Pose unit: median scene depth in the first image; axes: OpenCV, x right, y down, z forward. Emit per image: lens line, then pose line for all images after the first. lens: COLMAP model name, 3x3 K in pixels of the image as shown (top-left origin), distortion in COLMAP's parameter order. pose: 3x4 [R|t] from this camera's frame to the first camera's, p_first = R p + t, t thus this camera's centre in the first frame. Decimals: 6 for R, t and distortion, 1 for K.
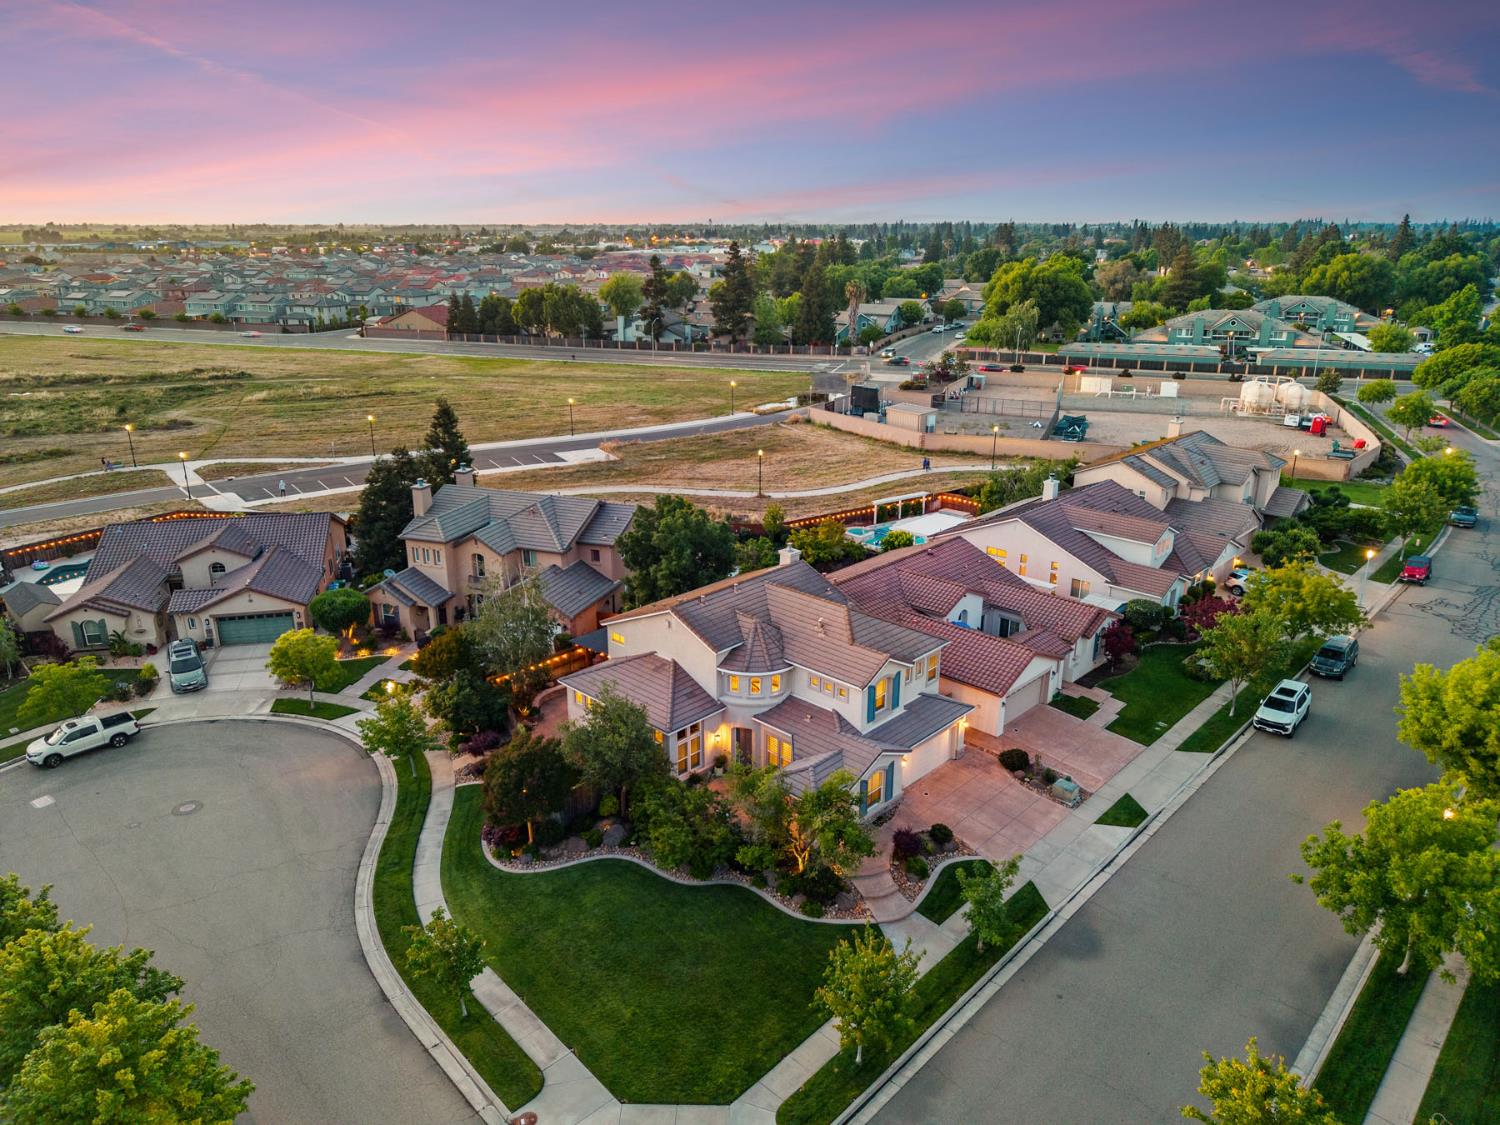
lens RADIAL K [[1015.8, 0, 750.0], [0, 1015.8, 562.5], [0, 0, 1]] dist [0.035909, -0.026561]
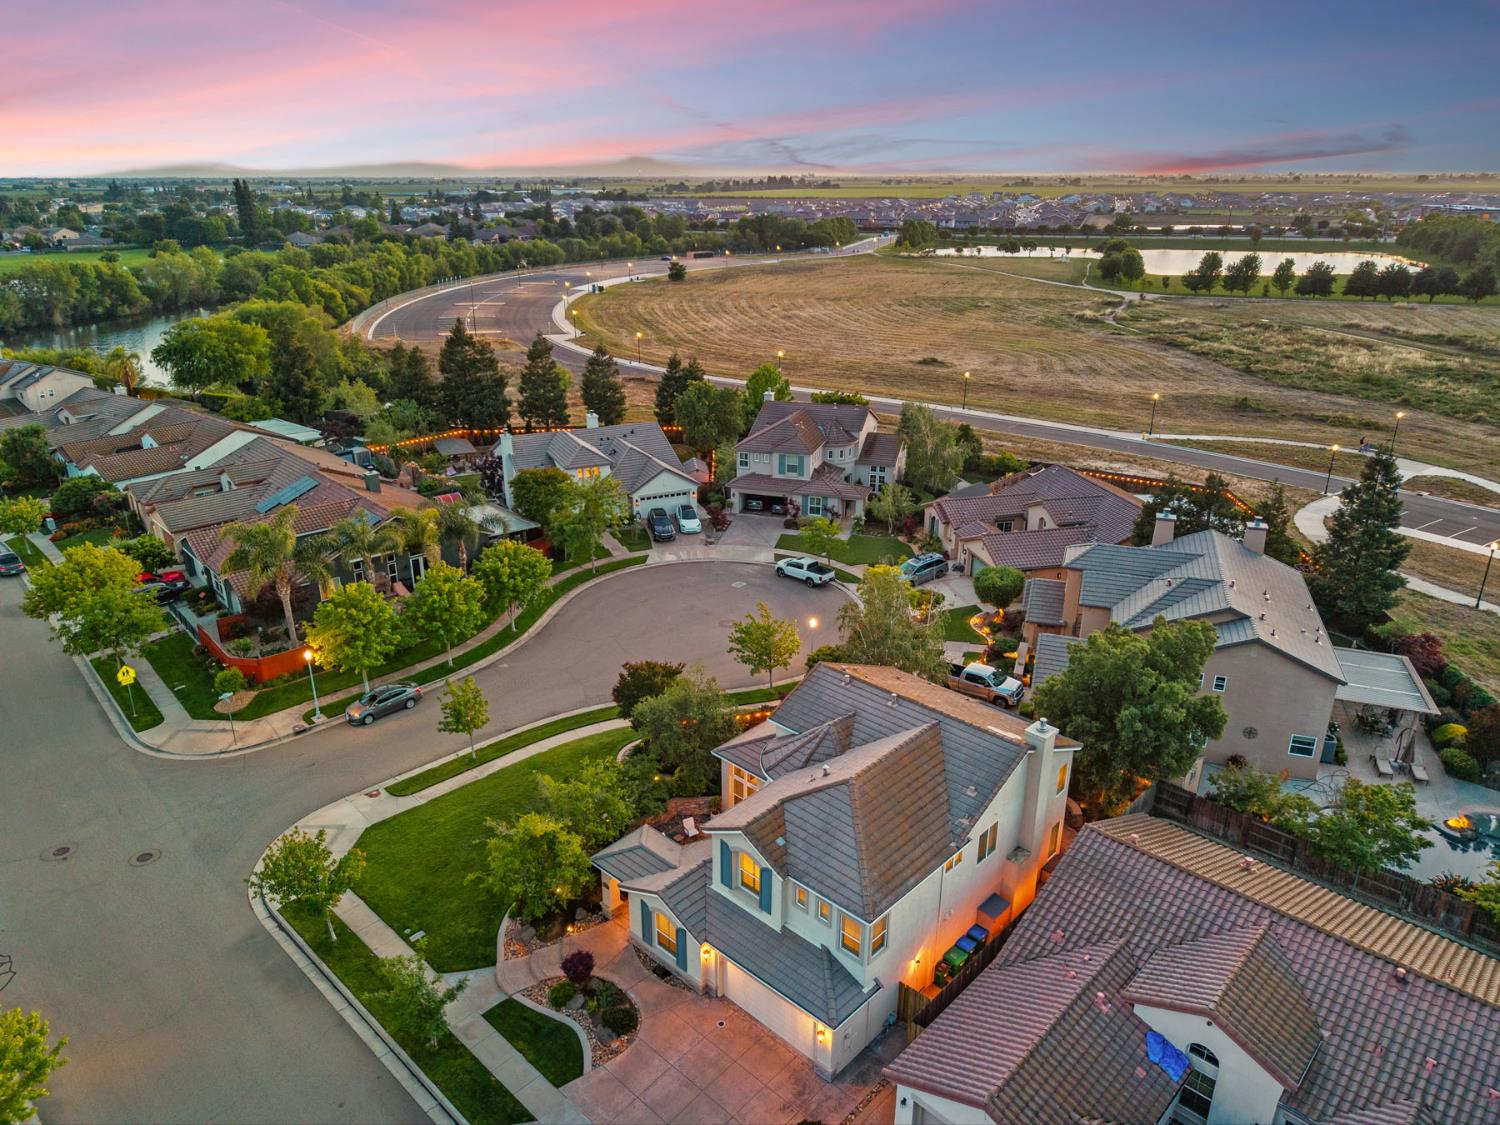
lens RADIAL K [[1015.8, 0, 750.0], [0, 1015.8, 562.5], [0, 0, 1]] dist [0.035909, -0.026561]
pose [[-0.010943, 0.357148, -0.933984, 0.654289], [-0.311295, 0.886408, 0.342603, -0.291777], [0.950250, 0.294494, 0.101478, 0.737191]]
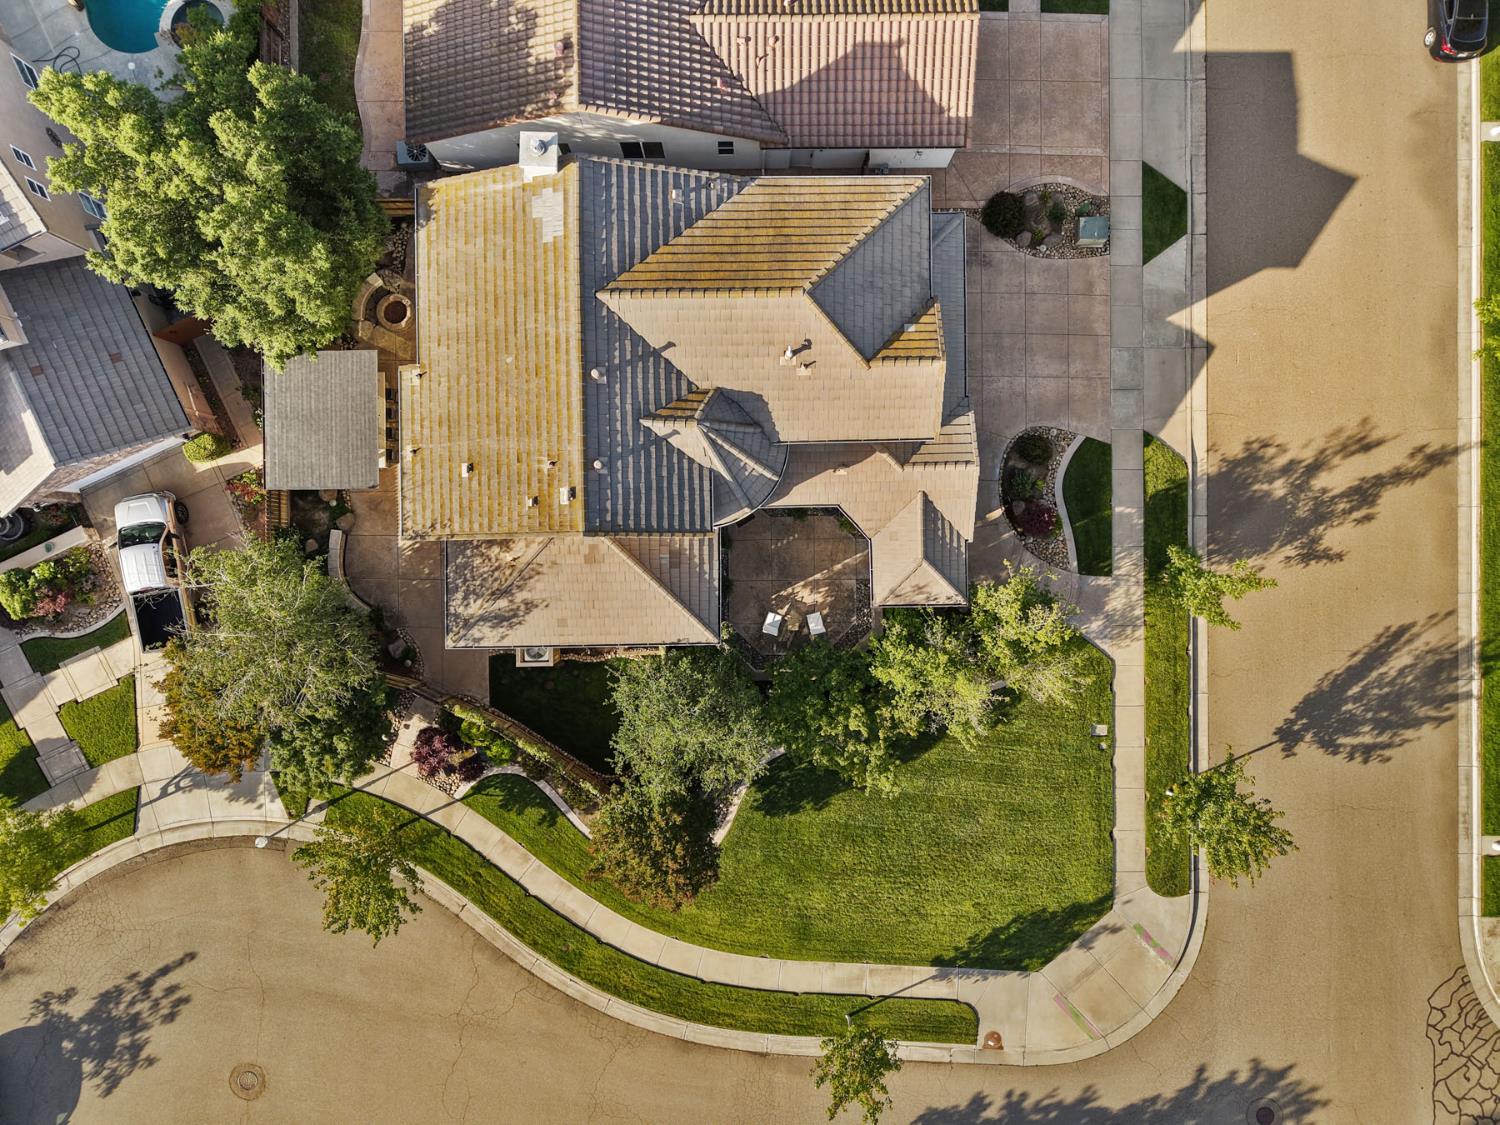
lens RADIAL K [[1015.8, 0, 750.0], [0, 1015.8, 562.5], [0, 0, 1]] dist [0.035909, -0.026561]
pose [[0.716106, -0.697972, 0.005191, -0.027511], [0.220791, 0.233570, 0.946940, -0.403755], [-0.662151, -0.676964, 0.321367, 0.670525]]
